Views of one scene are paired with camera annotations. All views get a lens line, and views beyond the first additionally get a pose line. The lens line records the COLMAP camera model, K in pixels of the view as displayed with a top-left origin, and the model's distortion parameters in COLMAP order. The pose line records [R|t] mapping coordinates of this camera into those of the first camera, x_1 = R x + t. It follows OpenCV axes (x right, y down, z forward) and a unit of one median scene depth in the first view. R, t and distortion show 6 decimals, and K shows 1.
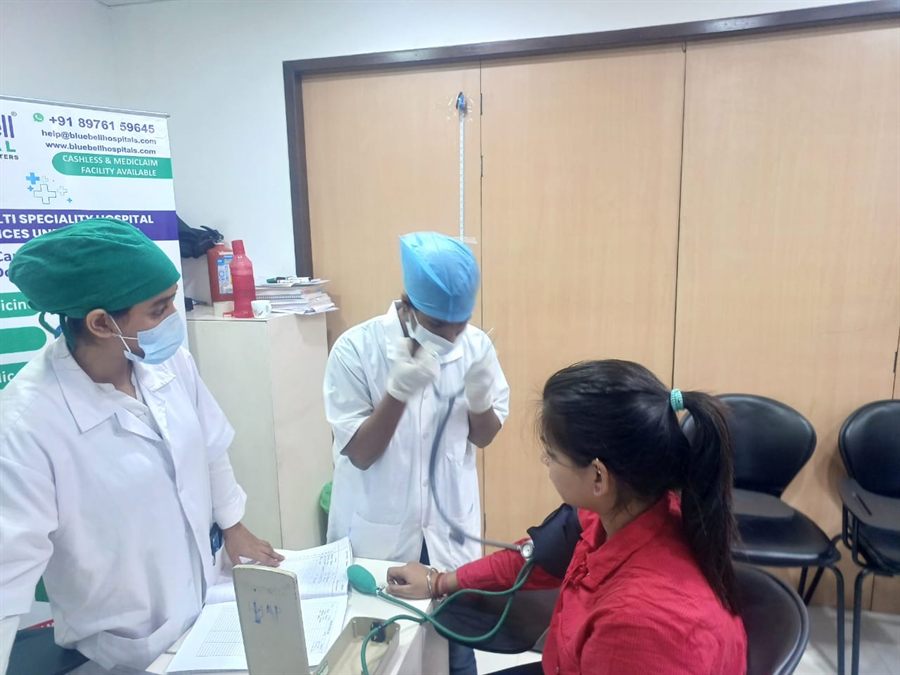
lens RADIAL K [[612.1, 0, 450.0], [0, 612.1, 337.5], [0, 0, 1]] dist [0.025801, -0.040411]
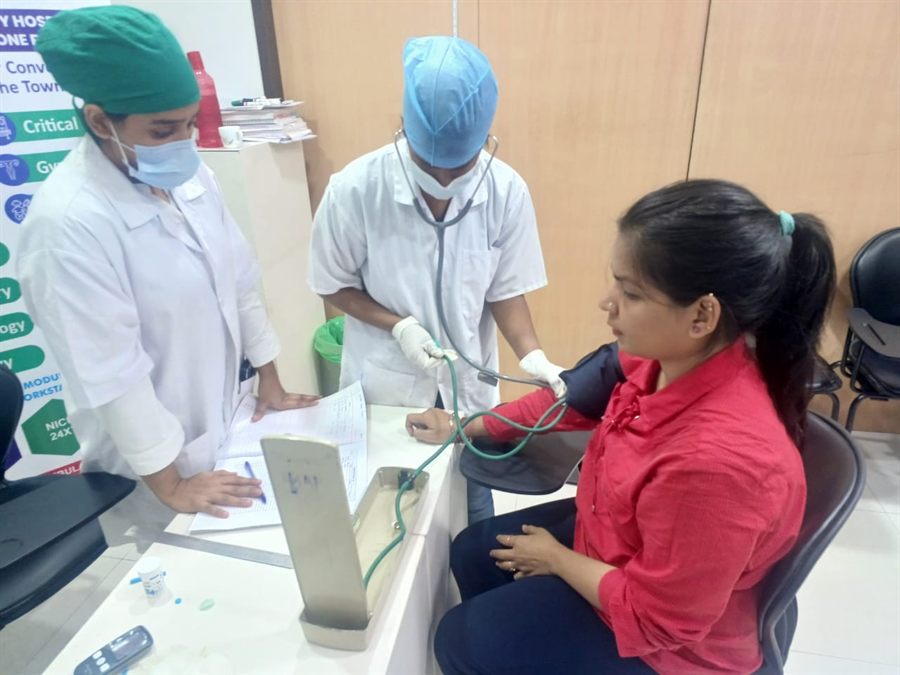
lens RADIAL K [[608.6, 0, 448.1], [0, 608.6, 353.0], [0, 0, 1]] dist [0.001175, -0.003349]
pose [[0.998489, -0.033128, 0.043837, -0.056801], [0.019527, 0.959667, 0.280459, 0.013512], [-0.051359, -0.279180, 0.958864, 0.085784]]
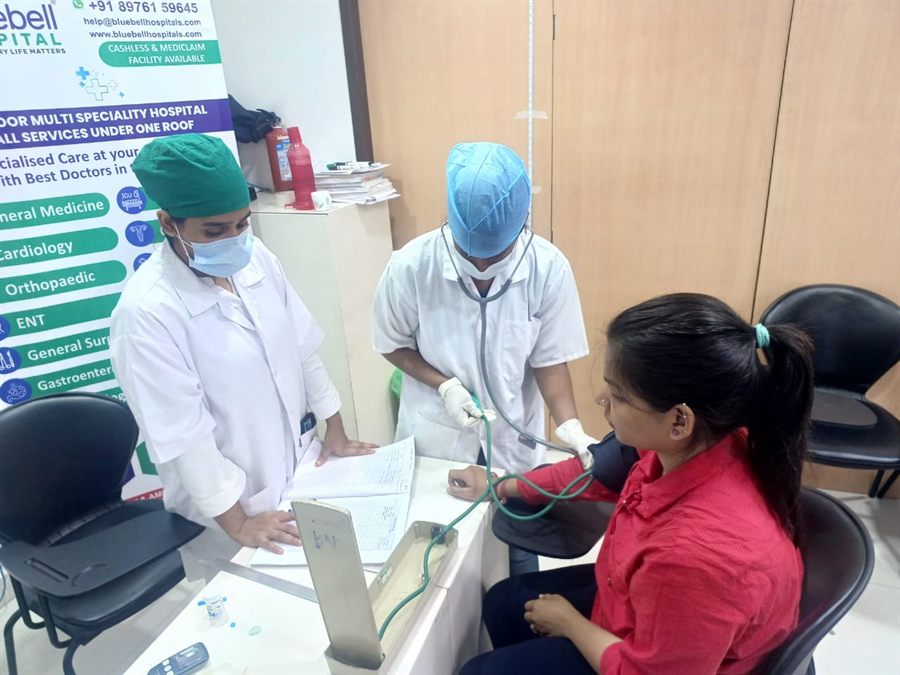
lens RADIAL K [[616.1, 0, 452.1], [0, 616.1, 340.0], [0, 0, 1]] dist [-0.002279, -0.003743]
pose [[0.993015, 0.007867, -0.117724, 0.018312], [0.018949, 0.974190, 0.224933, -0.055242], [0.116455, -0.225593, 0.967236, 0.031581]]
